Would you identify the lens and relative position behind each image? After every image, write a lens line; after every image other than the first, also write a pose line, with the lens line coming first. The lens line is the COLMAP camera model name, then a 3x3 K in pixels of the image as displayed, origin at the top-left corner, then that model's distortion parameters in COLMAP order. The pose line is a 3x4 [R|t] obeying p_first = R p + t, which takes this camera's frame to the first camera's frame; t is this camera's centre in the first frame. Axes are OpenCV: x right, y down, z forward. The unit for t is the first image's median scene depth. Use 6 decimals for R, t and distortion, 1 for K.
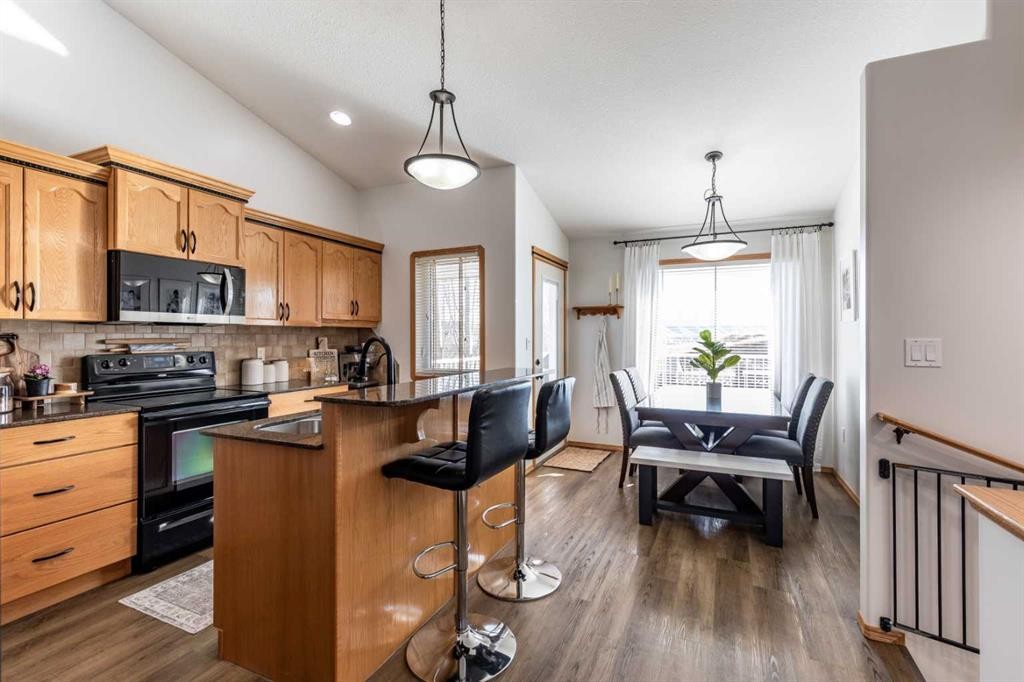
lens RADIAL K [[460.7, 0, 516.8], [0, 460.7, 338.2], [0, 0, 1]] dist [-0.000413, -0.000376]
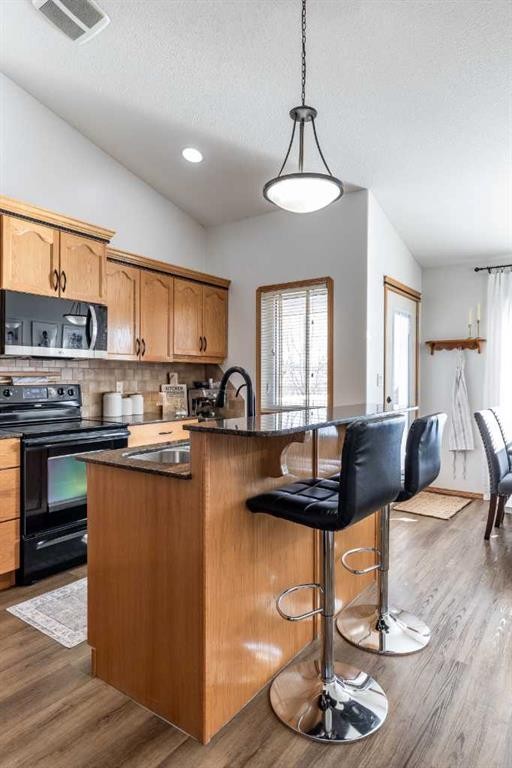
lens RADIAL K [[461.8, 0, 256.0], [0, 461.8, 384.0], [0, 0, 1]] dist [-0.002554, -0.000681]
pose [[0.979811, 0.006435, -0.199821, -0.051637], [-0.004001, 0.999913, 0.012584, 0.014750], [0.199884, -0.011530, 0.979752, 0.038805]]
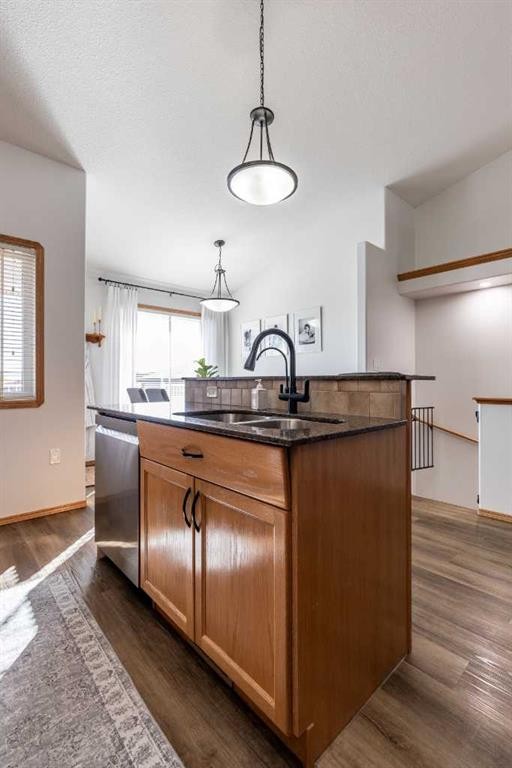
lens RADIAL K [[346.2, 0, 256.0], [0, 346.2, 384.0], [0, 0, 1]] dist [-0.000996, -0.000400]
pose [[0.398433, 0.001228, 0.917196, -0.739442], [-0.014046, 0.999890, 0.004763, 0.071694], [-0.917090, -0.014781, 0.398407, 0.558966]]
